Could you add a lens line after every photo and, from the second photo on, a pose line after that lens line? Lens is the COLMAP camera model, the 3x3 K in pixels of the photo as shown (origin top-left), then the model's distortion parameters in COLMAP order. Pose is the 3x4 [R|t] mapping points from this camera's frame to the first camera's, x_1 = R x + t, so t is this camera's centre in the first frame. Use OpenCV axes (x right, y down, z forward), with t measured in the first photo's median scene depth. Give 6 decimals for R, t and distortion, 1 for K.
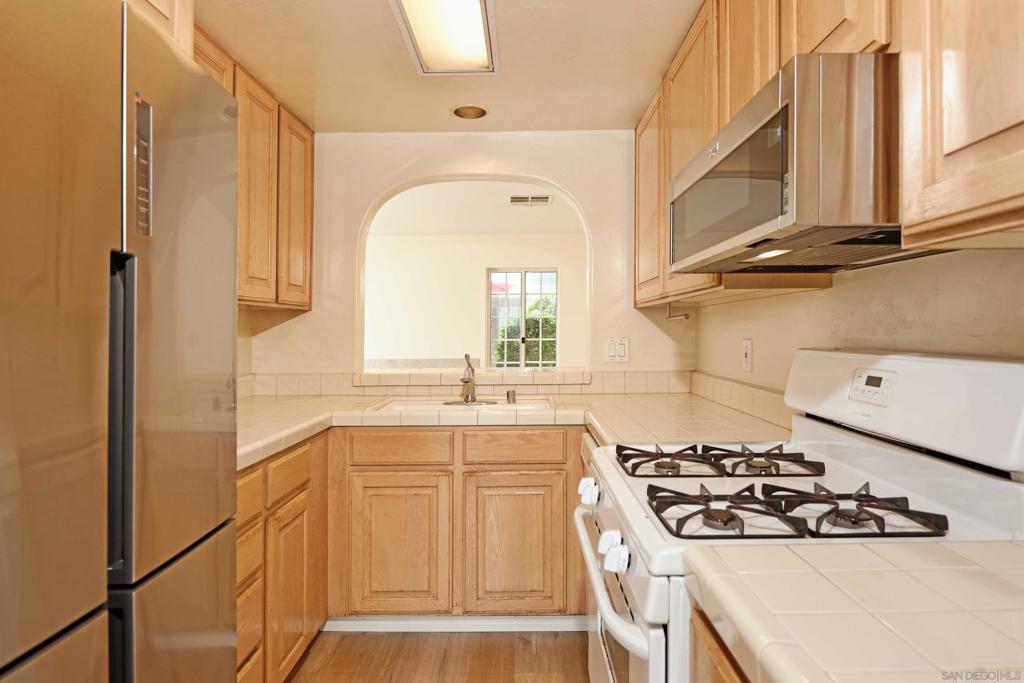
lens RADIAL K [[558.0, 0, 511.0], [0, 558.0, 328.9], [0, 0, 1]] dist [0.000283, -0.000820]
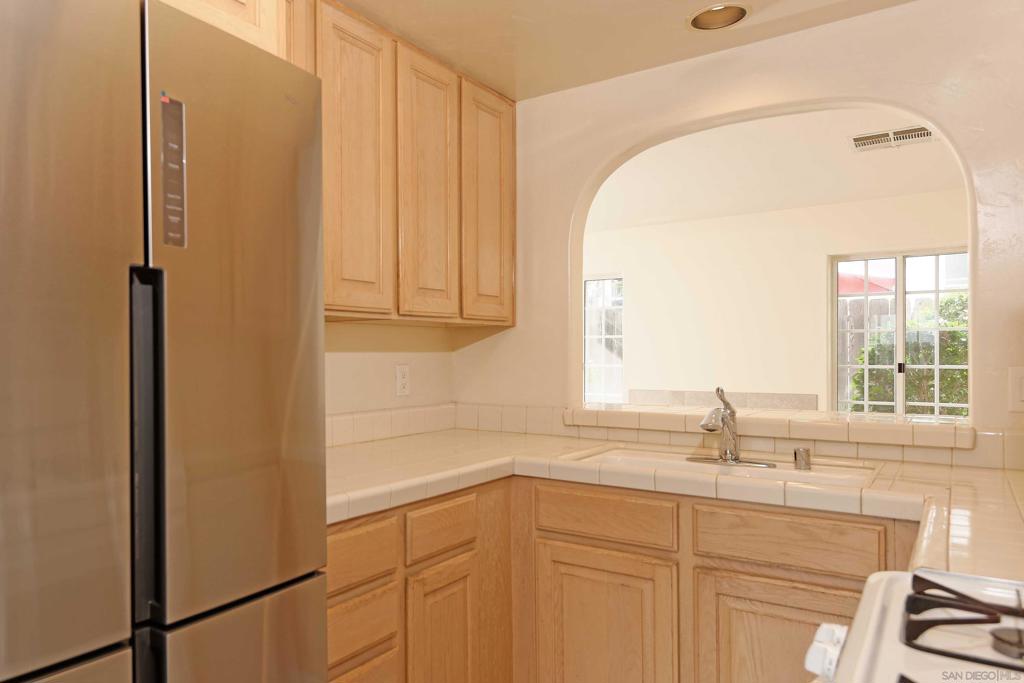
lens RADIAL K [[680.1, 0, 511.4], [0, 680.1, 351.7], [0, 0, 1]] dist [0.010186, 0.002673]
pose [[0.792706, 0.002970, -0.609597, 0.238792], [-0.000570, 0.999991, 0.004130, -0.000740], [0.609604, -0.002926, 0.792701, 0.233023]]
